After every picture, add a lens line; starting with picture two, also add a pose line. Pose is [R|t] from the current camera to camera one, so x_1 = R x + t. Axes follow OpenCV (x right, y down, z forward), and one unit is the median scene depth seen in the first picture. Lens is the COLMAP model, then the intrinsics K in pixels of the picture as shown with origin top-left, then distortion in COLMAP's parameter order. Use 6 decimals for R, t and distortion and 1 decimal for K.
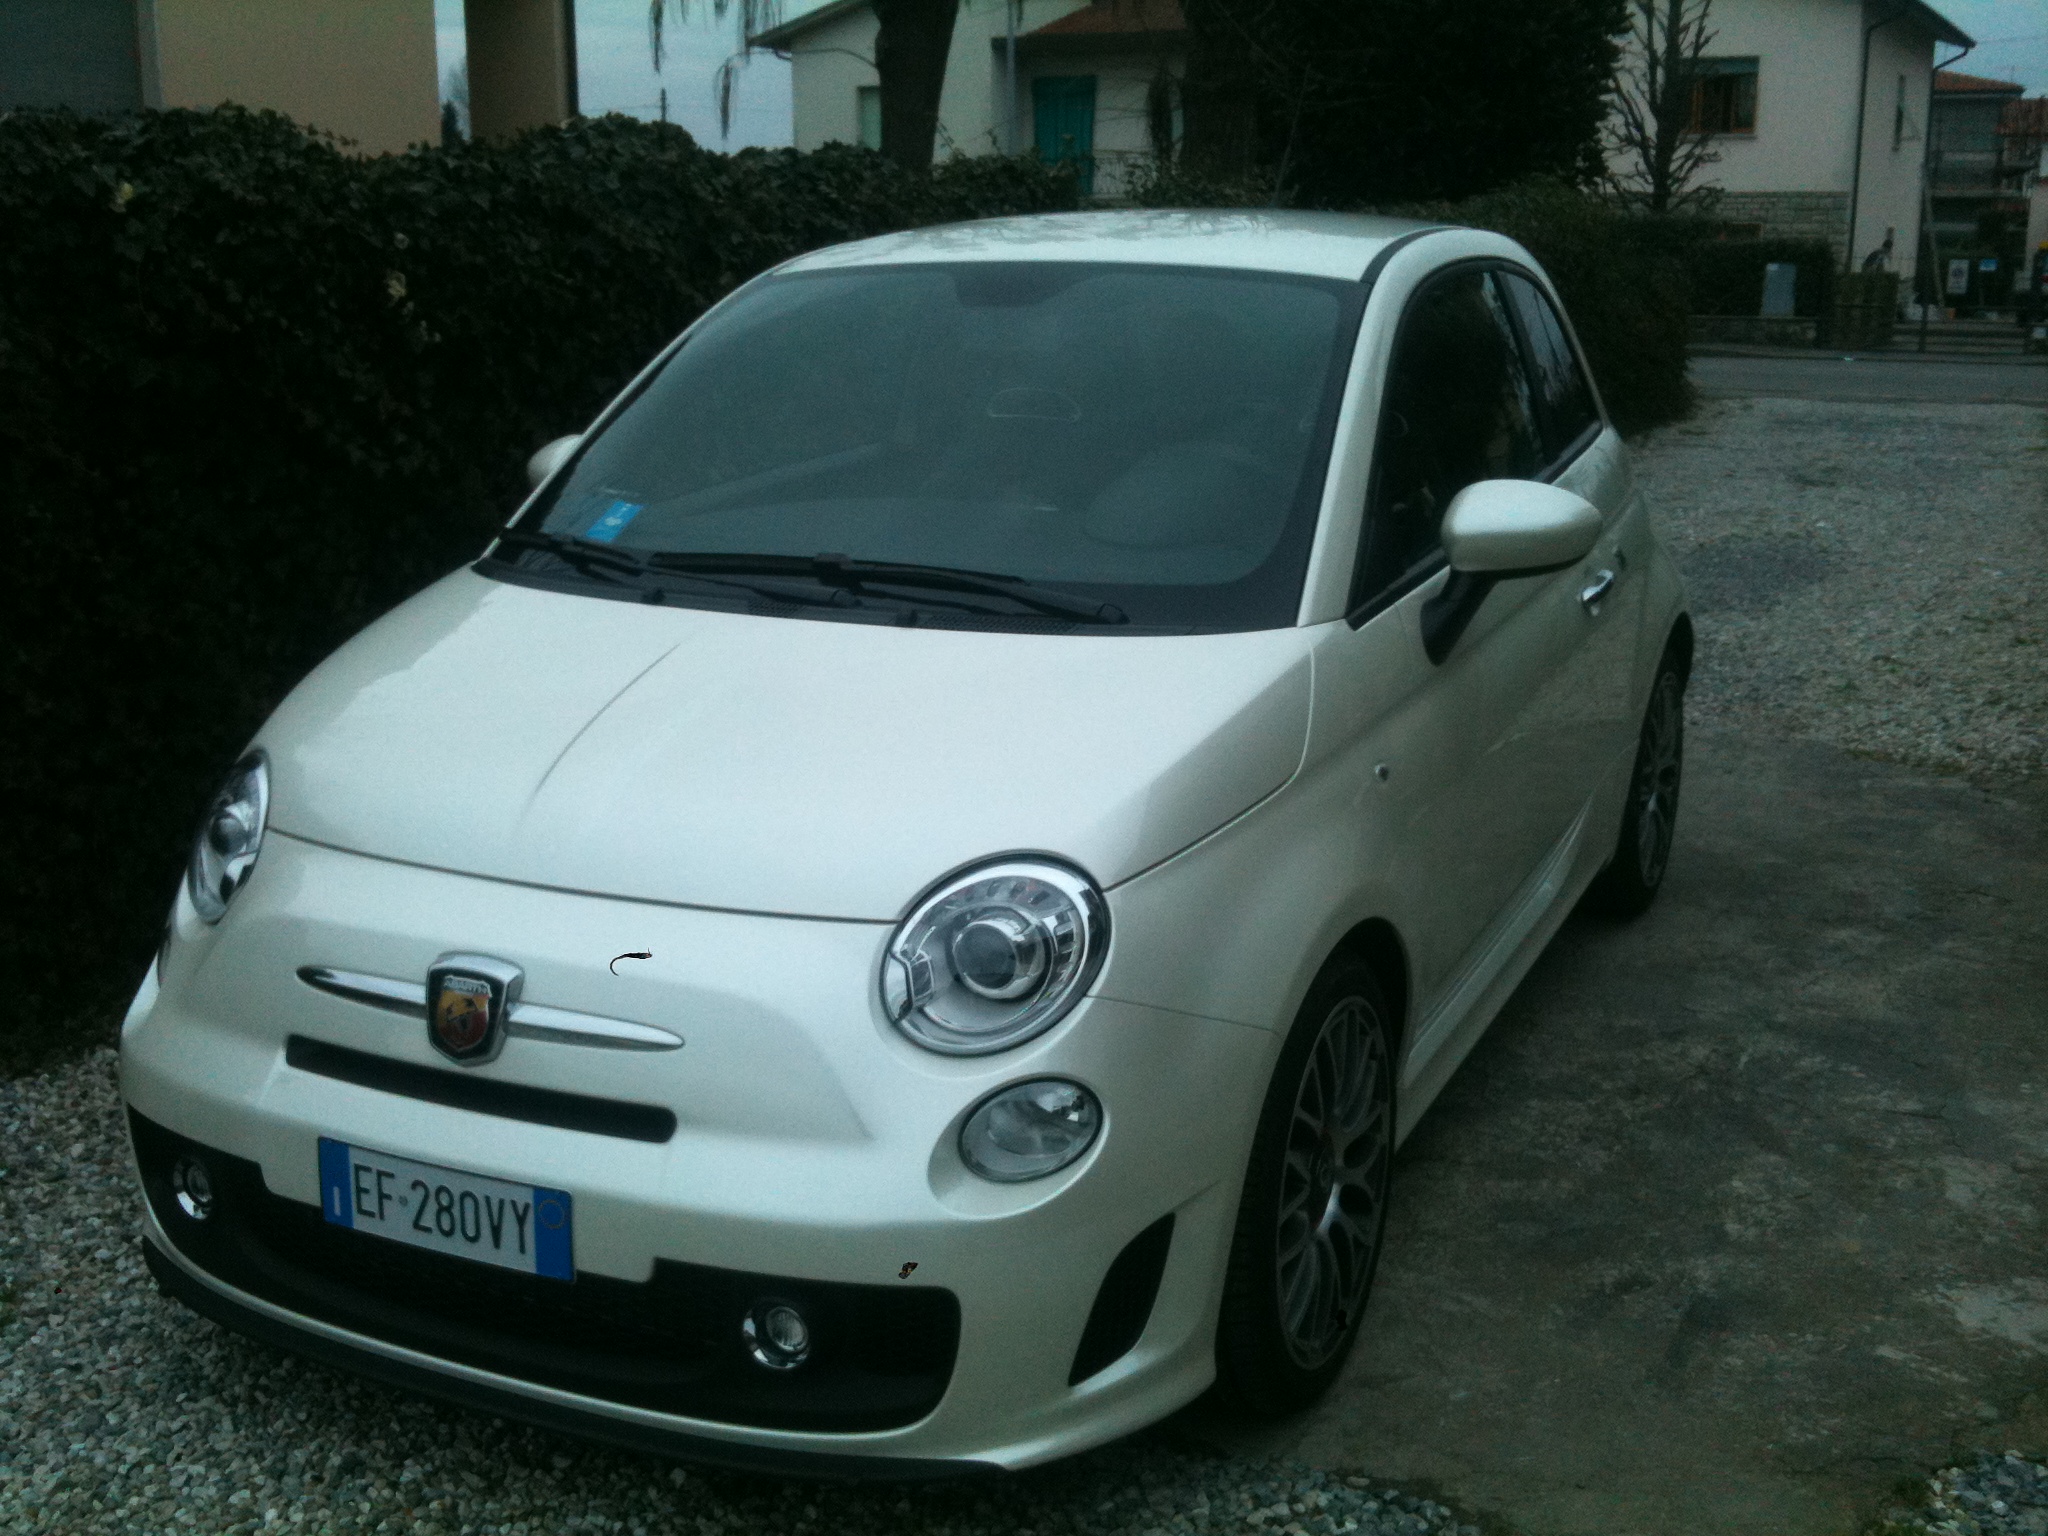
lens RADIAL K [[2251.5, 0, 1028.5], [0, 2251.5, 781.8], [0, 0, 1]] dist [0.009317, 0.000000]
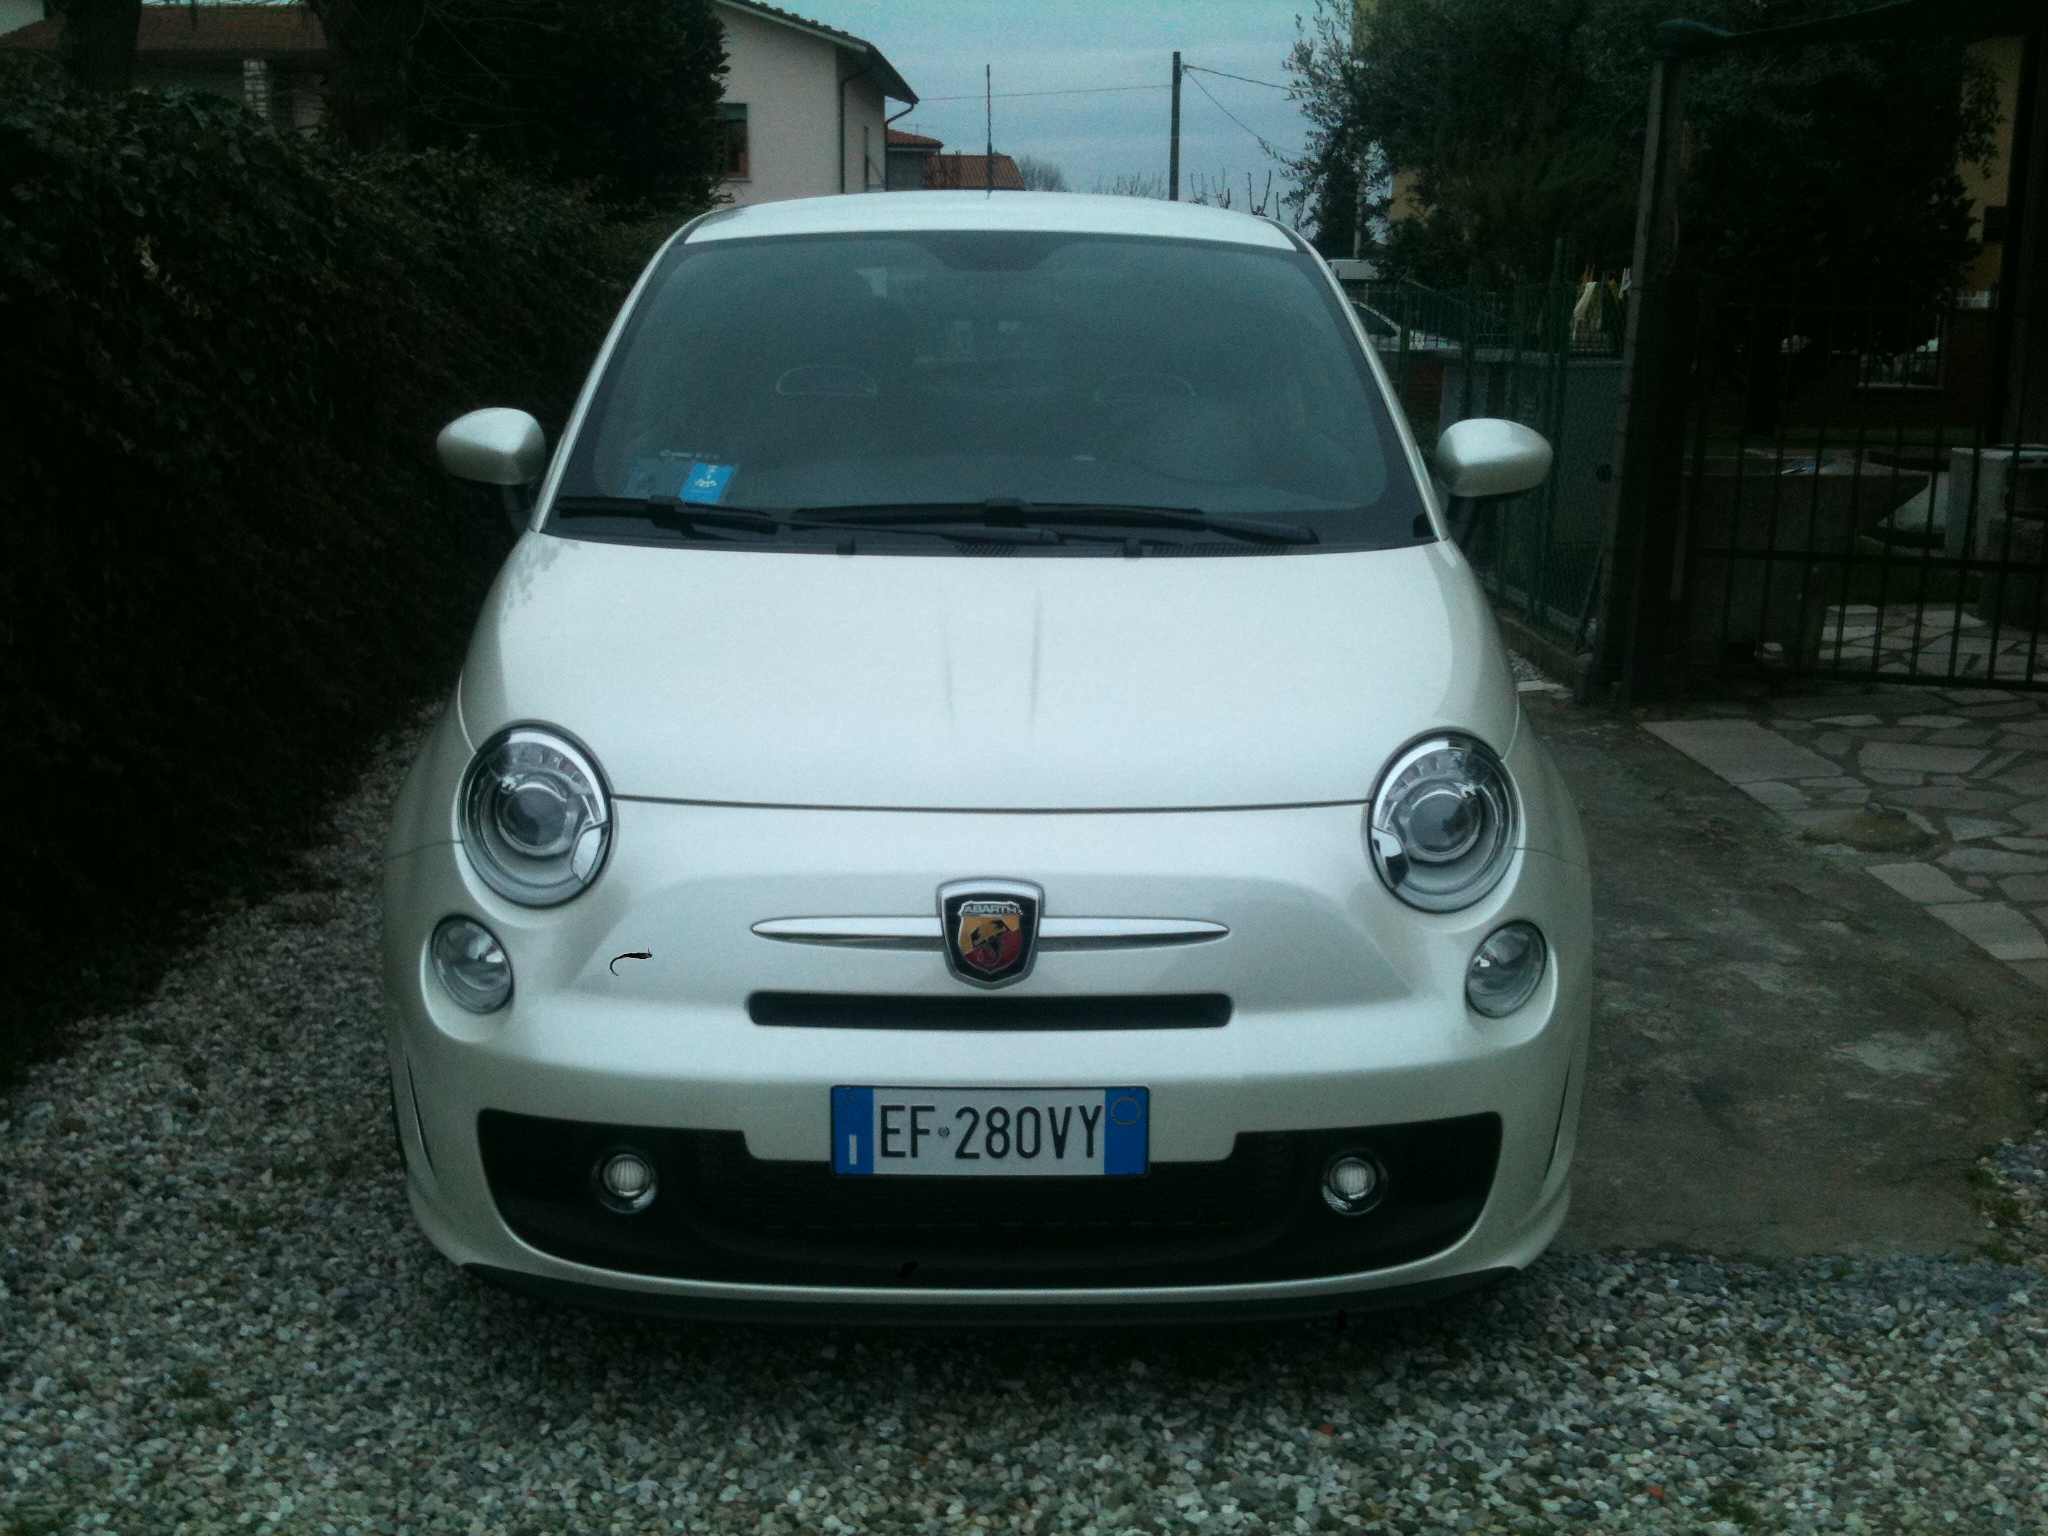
lens RADIAL K [[2251.5, 0, 1025.2], [0, 2251.5, 767.4], [0, 0, 1]] dist [0.009317, 0.000000]
pose [[0.888001, -0.087695, 0.451403, -0.679074], [0.098346, 0.995152, -0.000136, 0.028620], [-0.449202, 0.044515, 0.892320, 0.085677]]
